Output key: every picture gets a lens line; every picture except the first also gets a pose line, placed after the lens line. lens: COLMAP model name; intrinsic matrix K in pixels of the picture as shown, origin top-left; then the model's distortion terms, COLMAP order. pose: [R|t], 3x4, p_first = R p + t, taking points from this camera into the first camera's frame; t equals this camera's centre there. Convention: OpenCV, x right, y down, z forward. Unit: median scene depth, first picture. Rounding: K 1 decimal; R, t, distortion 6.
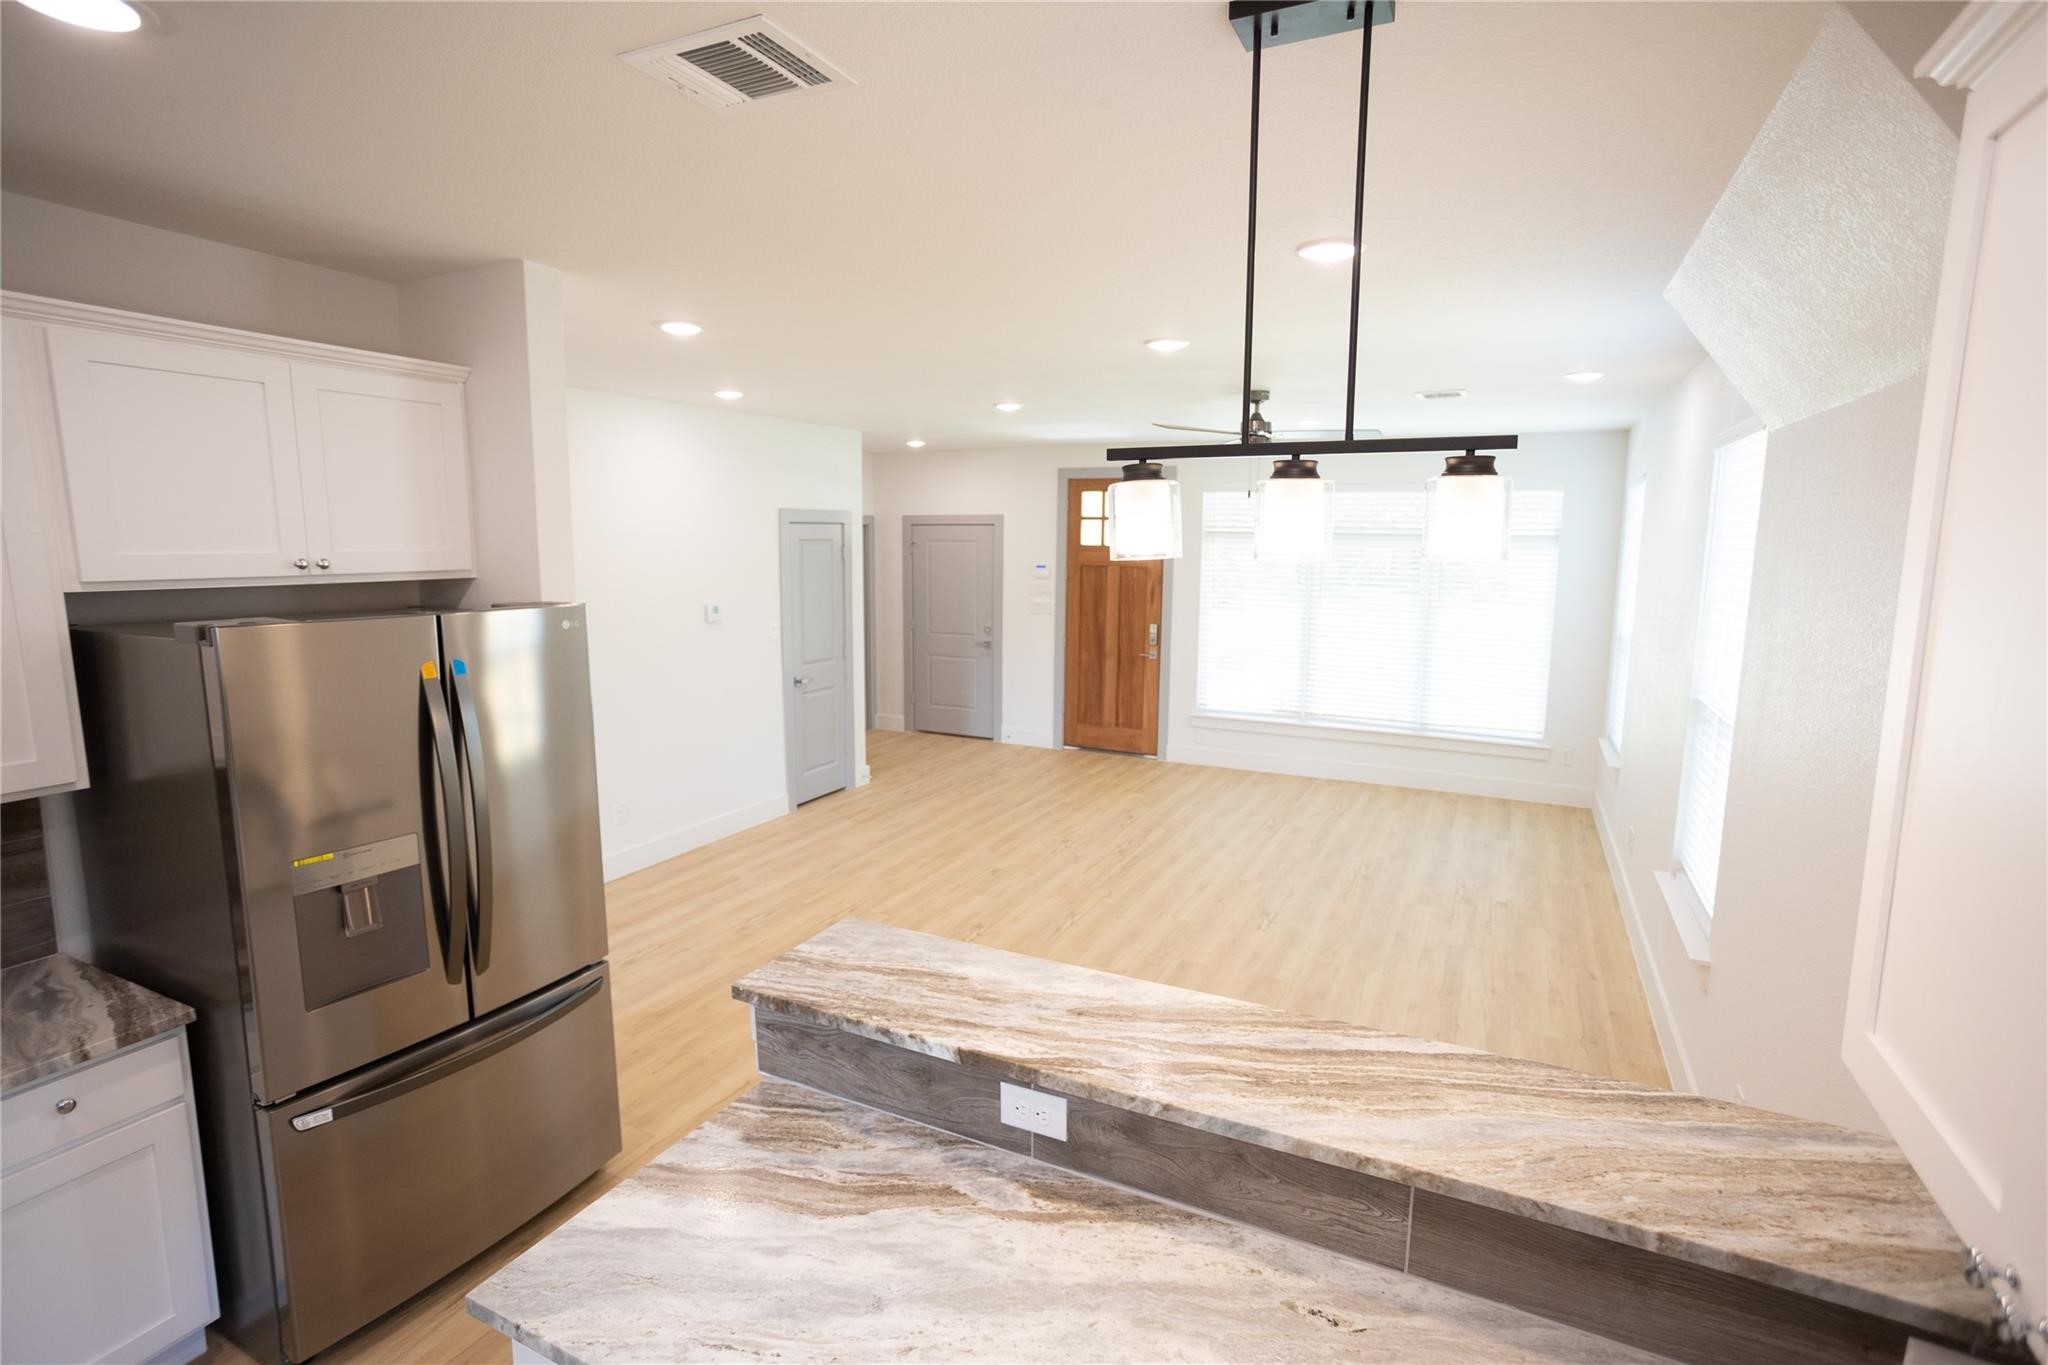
lens RADIAL K [[975.8, 0, 1018.7], [0, 975.8, 671.3], [0, 0, 1]] dist [-0.050094, 0.029237]
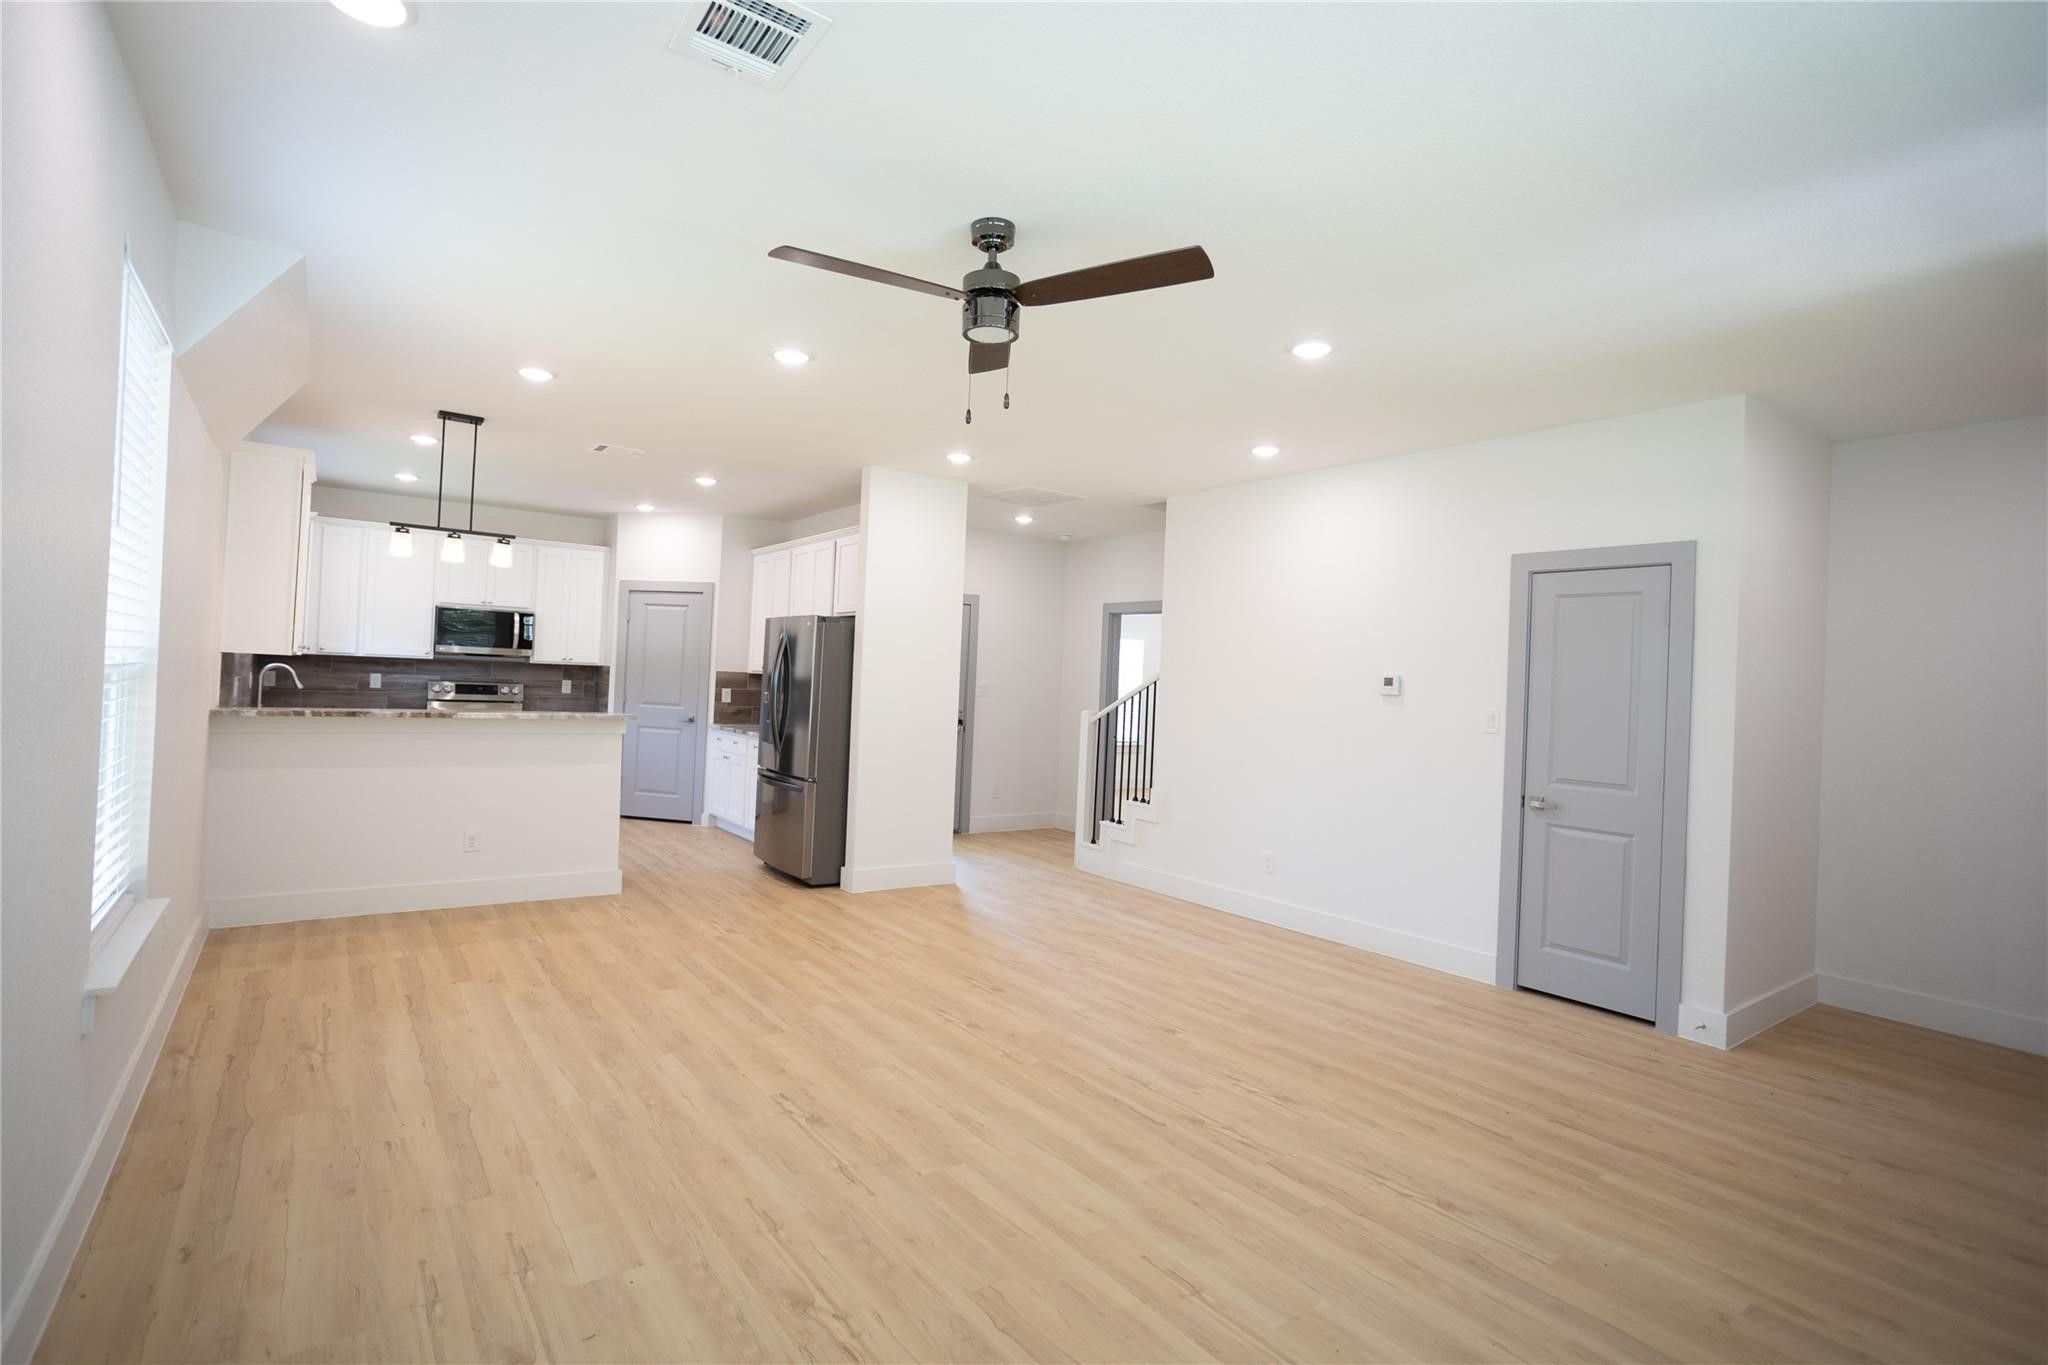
lens RADIAL K [[974.9, 0, 1020.5], [0, 974.9, 677.0], [0, 0, 1]] dist [-0.055128, 0.033407]
pose [[-0.451592, -0.030490, -0.891703, 1.900347], [-0.169092, 0.984229, 0.051981, -0.177027], [0.876055, 0.174254, -0.449626, 3.455523]]
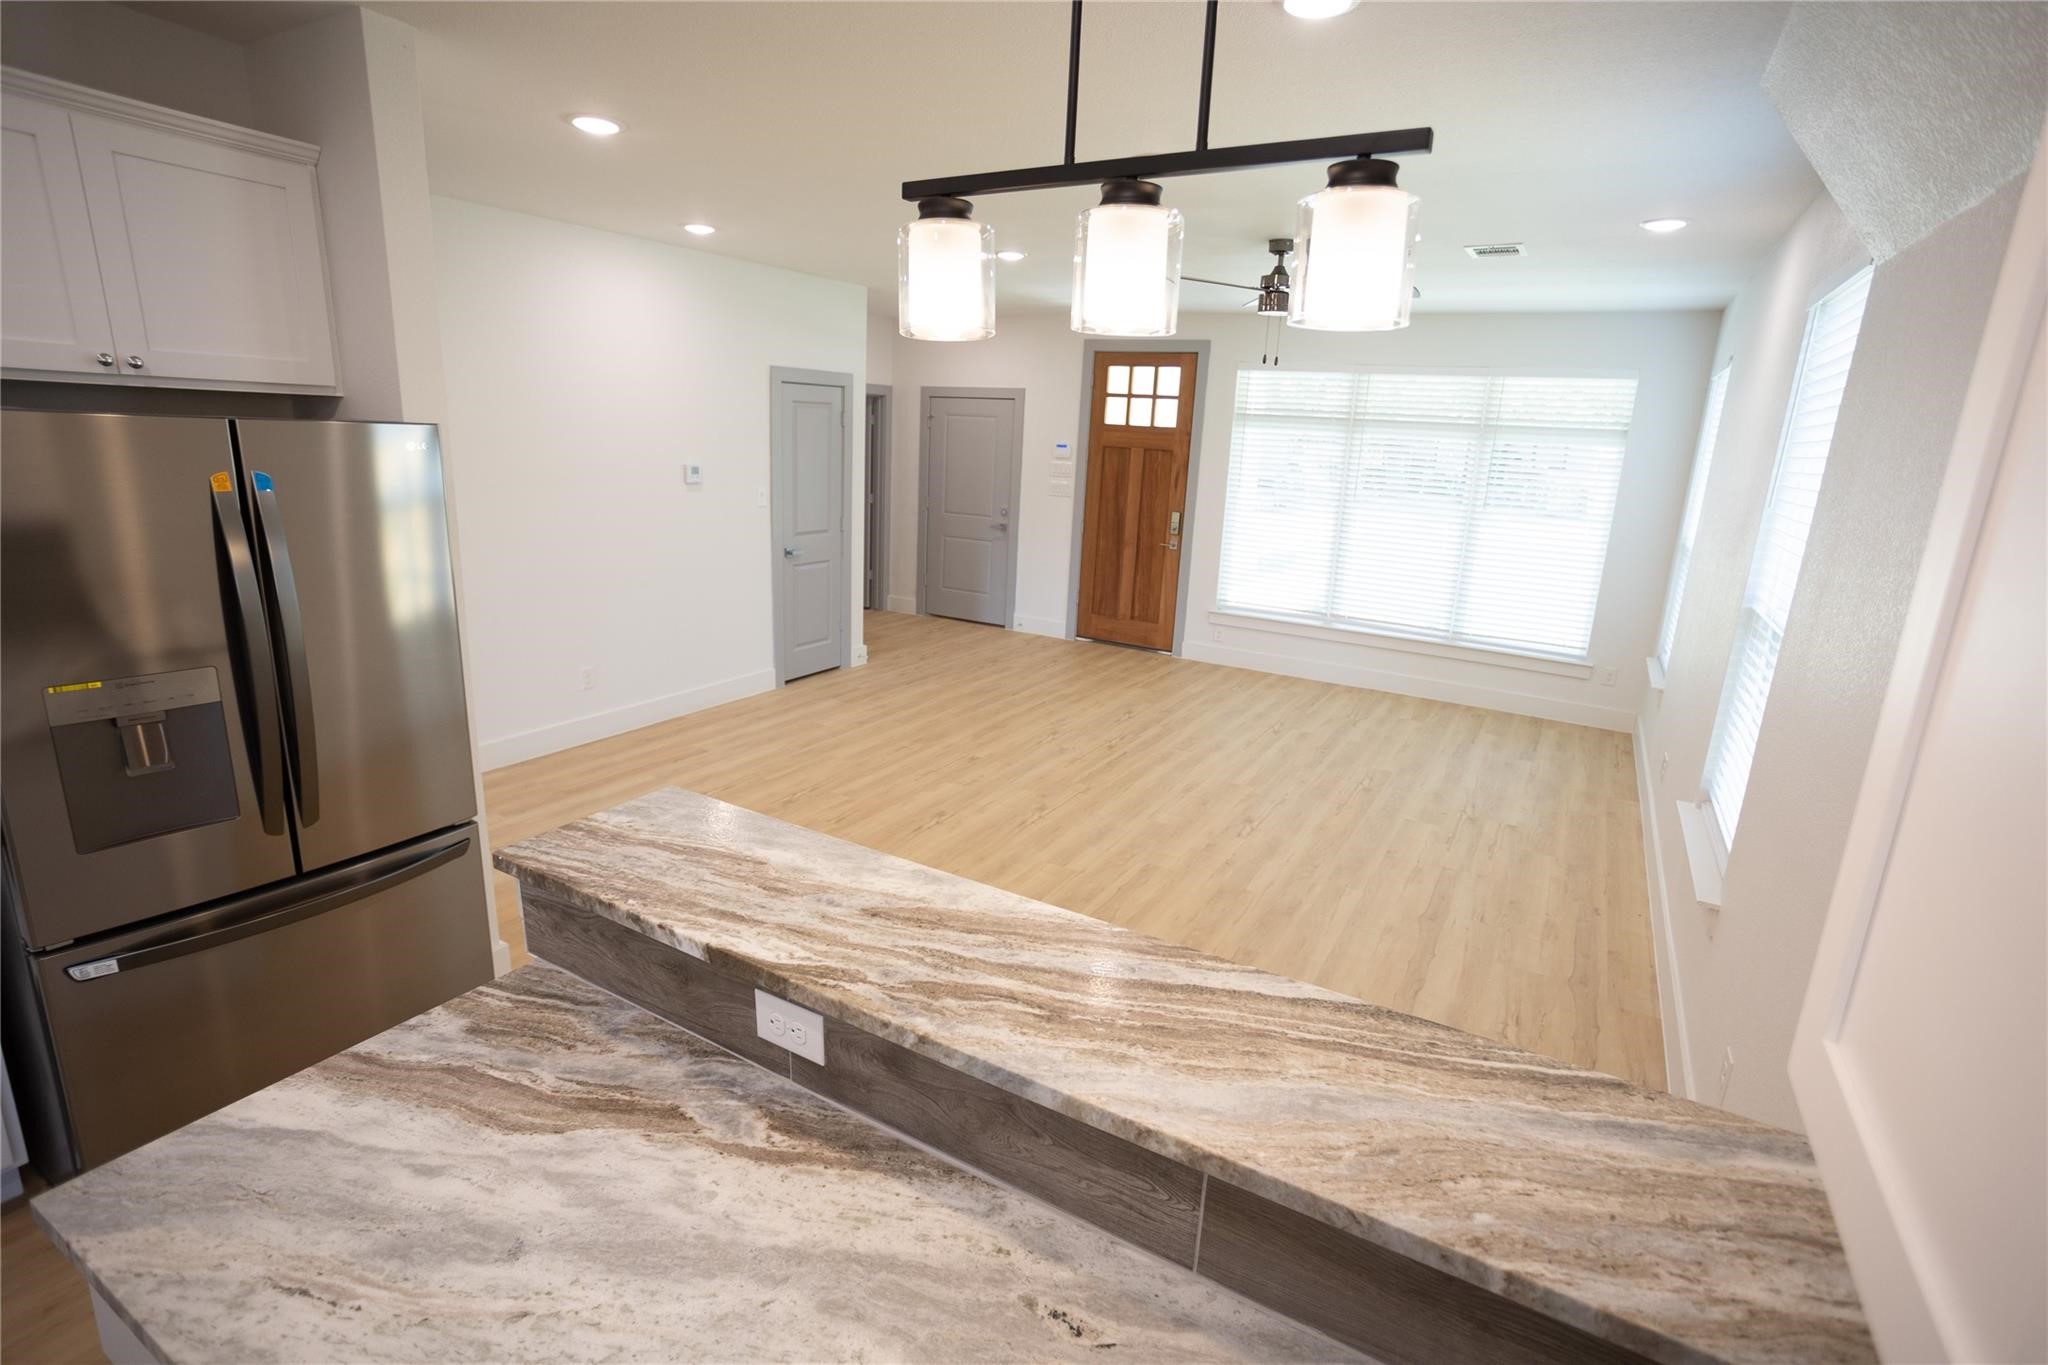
lens RADIAL K [[975.8, 0, 1018.7], [0, 975.8, 671.3], [0, 0, 1]] dist [-0.050094, 0.029237]
pose [[0.996994, 0.054640, -0.054929, 0.200335], [-0.048616, 0.993221, 0.105587, 0.051566], [0.060326, -0.102599, 0.992892, 0.195285]]
